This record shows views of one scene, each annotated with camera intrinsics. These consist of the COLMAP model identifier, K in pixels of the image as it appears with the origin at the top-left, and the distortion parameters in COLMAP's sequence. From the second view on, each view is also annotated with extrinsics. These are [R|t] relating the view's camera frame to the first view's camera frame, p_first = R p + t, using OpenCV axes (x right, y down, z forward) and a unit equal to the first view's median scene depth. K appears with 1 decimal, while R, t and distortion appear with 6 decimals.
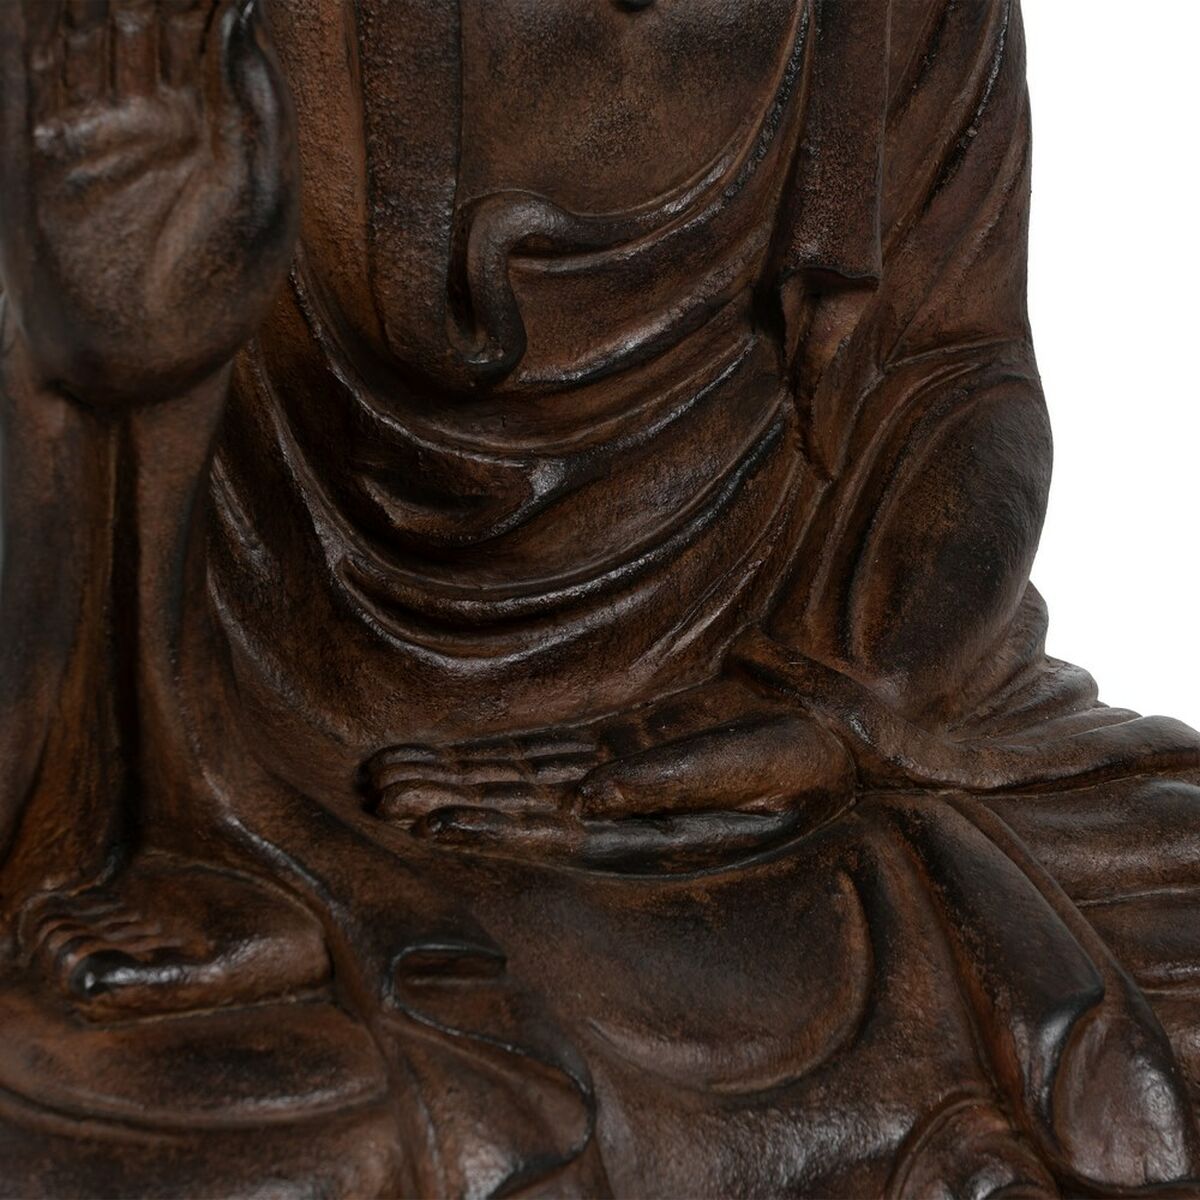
lens RADIAL K [[4390.2, 0, 706.4], [0, 4390.2, 533.3], [0, 0, 1]] dist [0.026966, 0.000000]
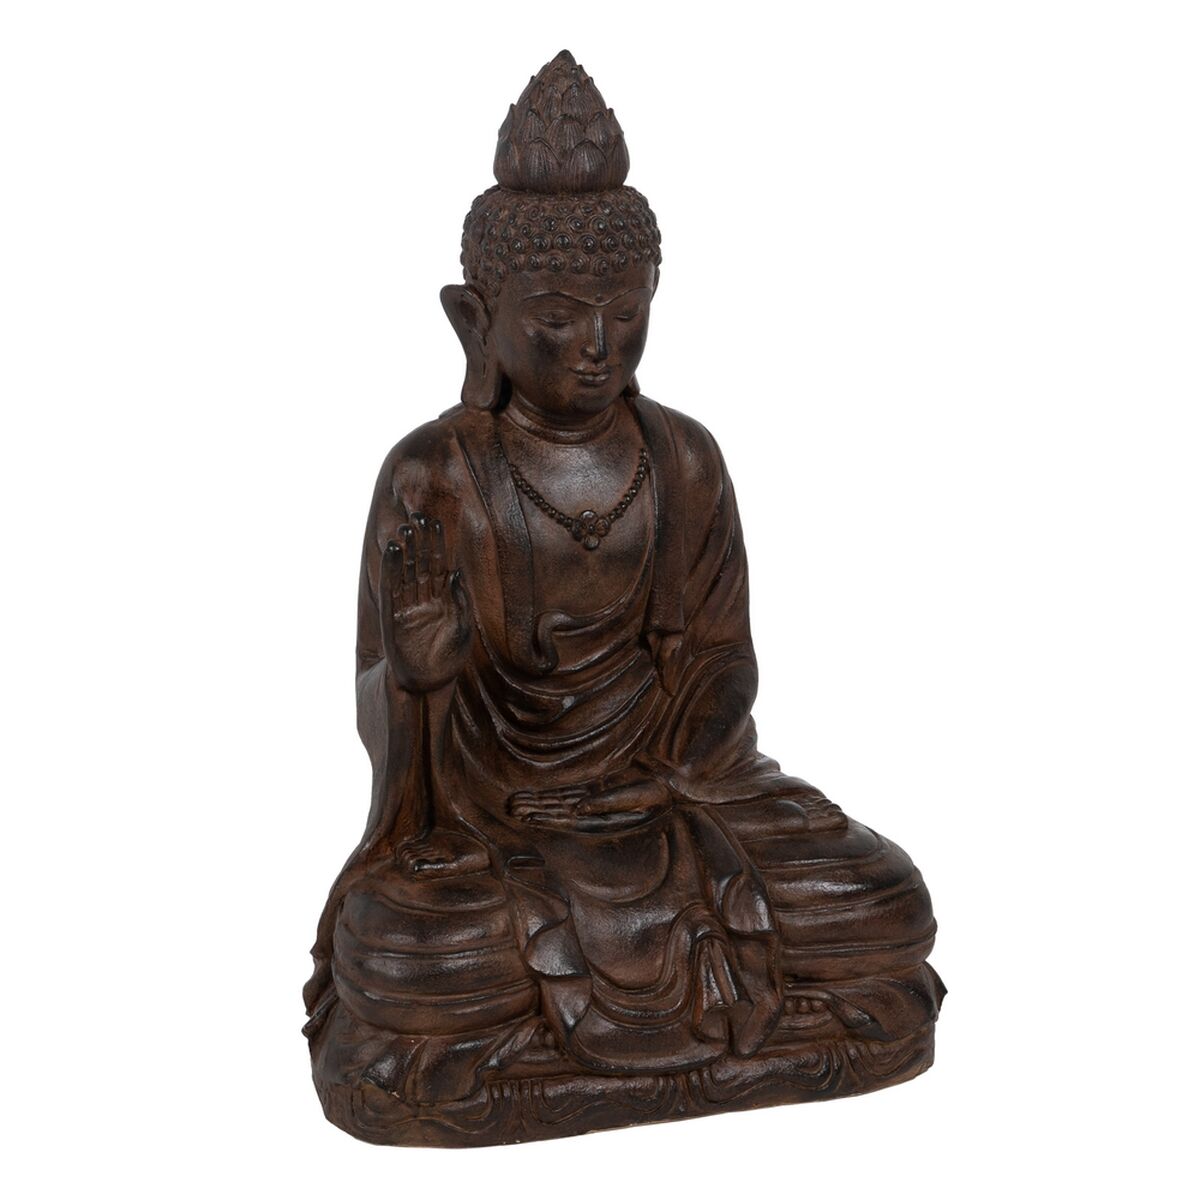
lens RADIAL K [[3831.8, 0, 573.5], [0, 3831.8, 579.7], [0, 0, 1]] dist [0.032391, 0.000000]
pose [[0.991435, -0.016930, -0.129495, 0.313378], [0.019384, 0.999655, 0.017716, -0.145094], [0.129151, -0.020074, 0.991422, -1.628110]]
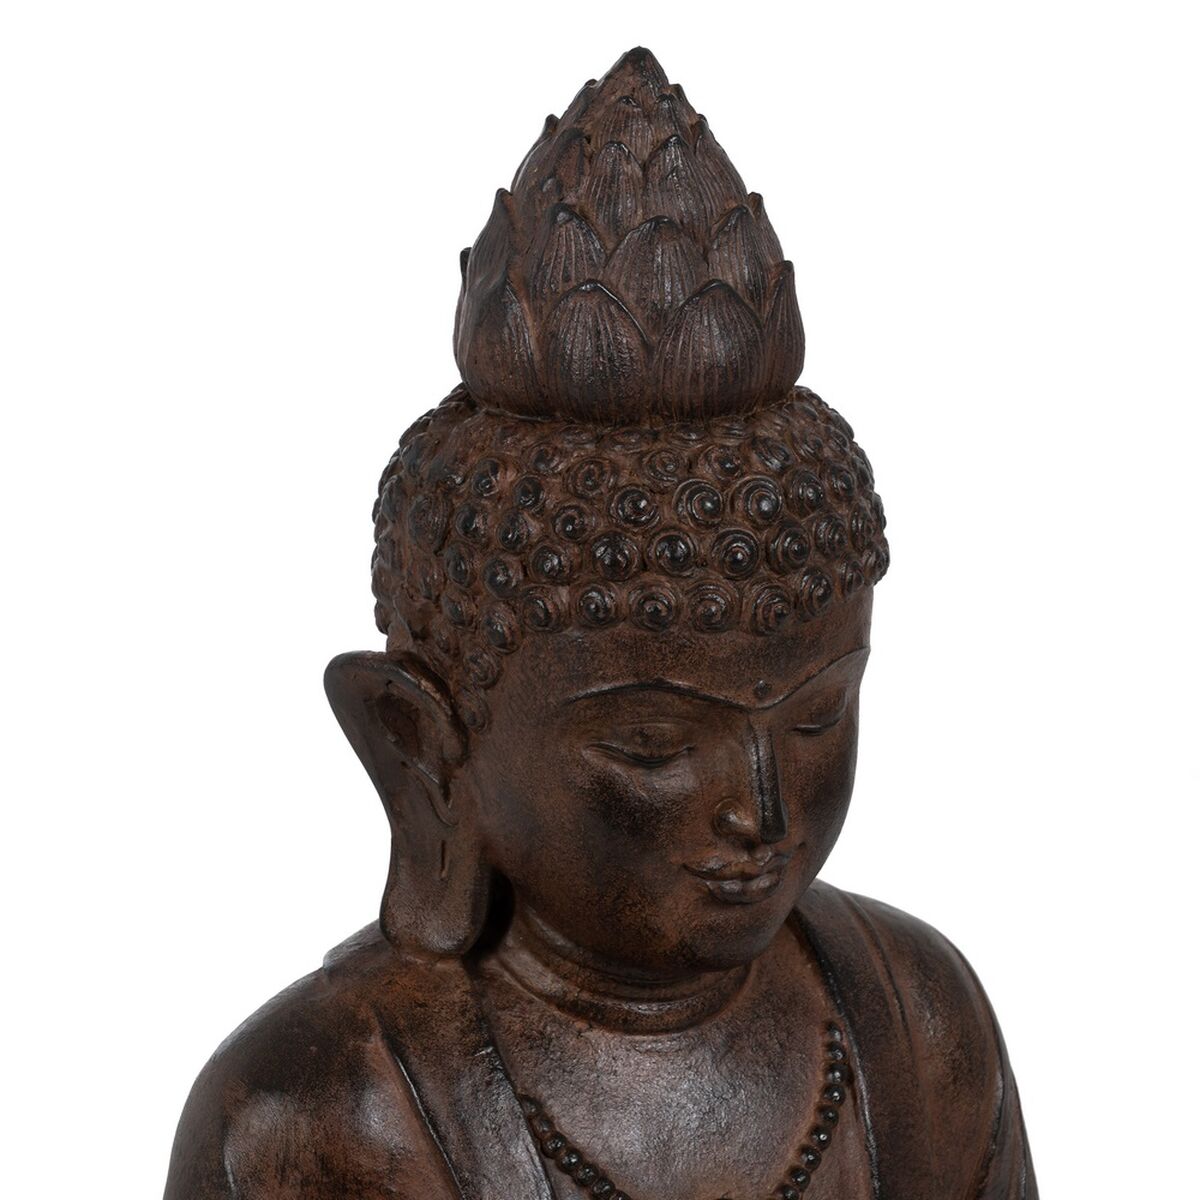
lens RADIAL K [[4390.2, 0, 600.7], [0, 4390.2, 601.3], [0, 0, 1]] dist [0.026966, 0.000000]
pose [[0.998200, -0.059951, 0.001415, -0.042571], [0.059872, 0.997664, 0.032904, -0.351450], [-0.003384, -0.032760, 0.999458, -0.205778]]
